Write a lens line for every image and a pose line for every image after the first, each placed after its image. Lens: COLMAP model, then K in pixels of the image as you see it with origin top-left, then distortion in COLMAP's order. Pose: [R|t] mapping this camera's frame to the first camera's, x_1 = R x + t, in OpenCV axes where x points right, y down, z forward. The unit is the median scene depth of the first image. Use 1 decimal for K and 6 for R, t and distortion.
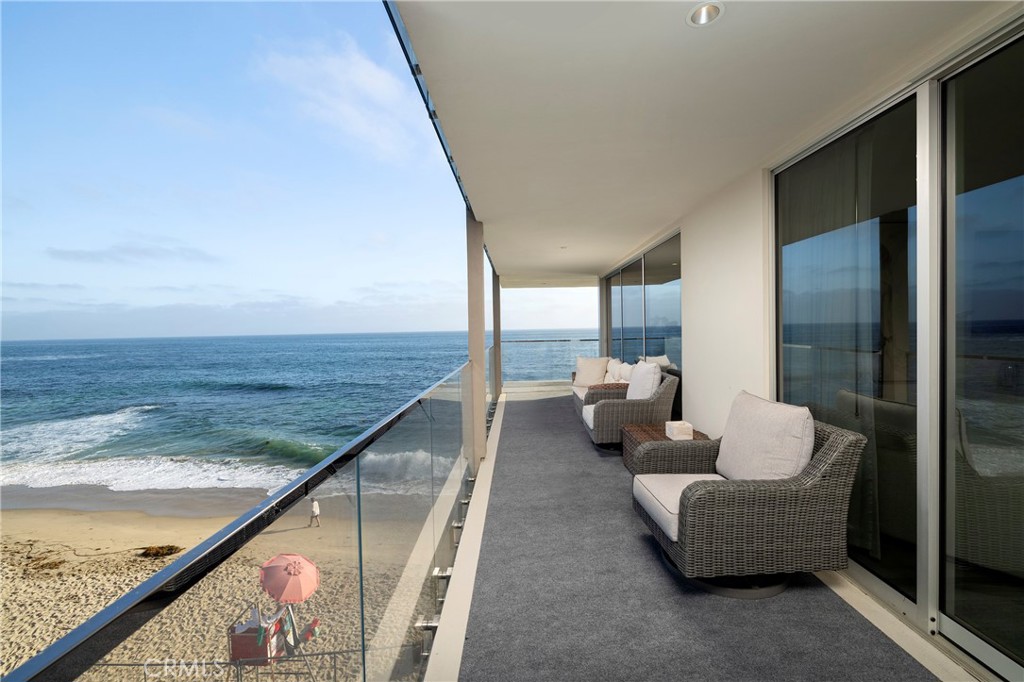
lens RADIAL K [[449.3, 0, 507.2], [0, 449.3, 339.2], [0, 0, 1]] dist [0.005086, 0.000194]
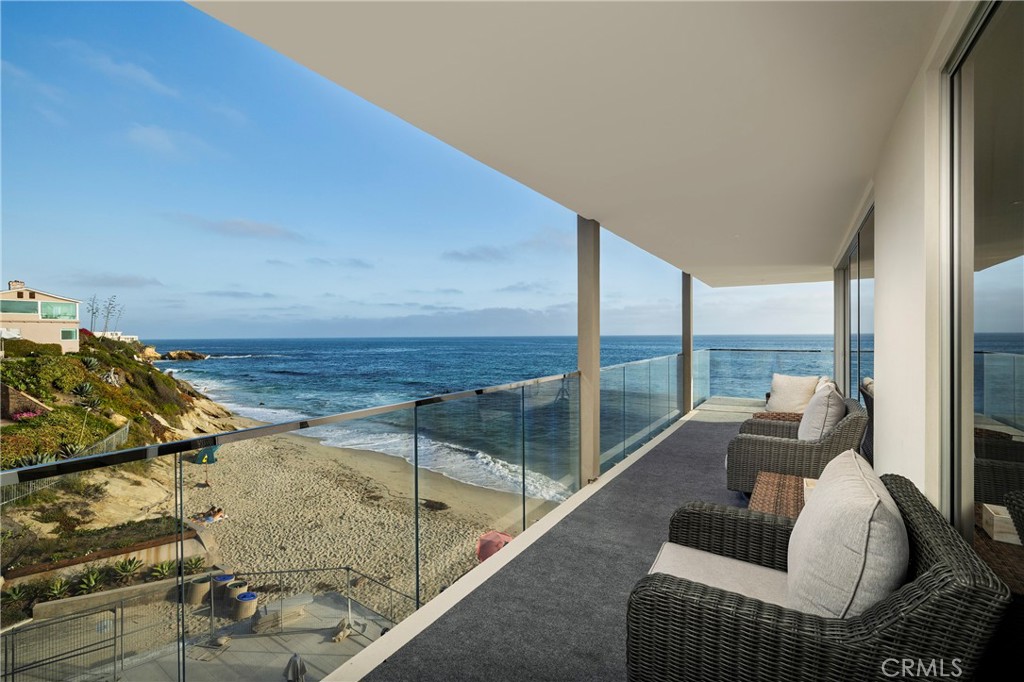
lens RADIAL K [[449.3, 0, 504.5], [0, 449.3, 338.4], [0, 0, 1]] dist [0.005086, 0.000194]
pose [[0.833699, 0.015888, -0.551990, 0.106667], [-0.018596, 0.999827, 0.000692, -0.007227], [0.551906, 0.009688, 0.833850, 0.052000]]
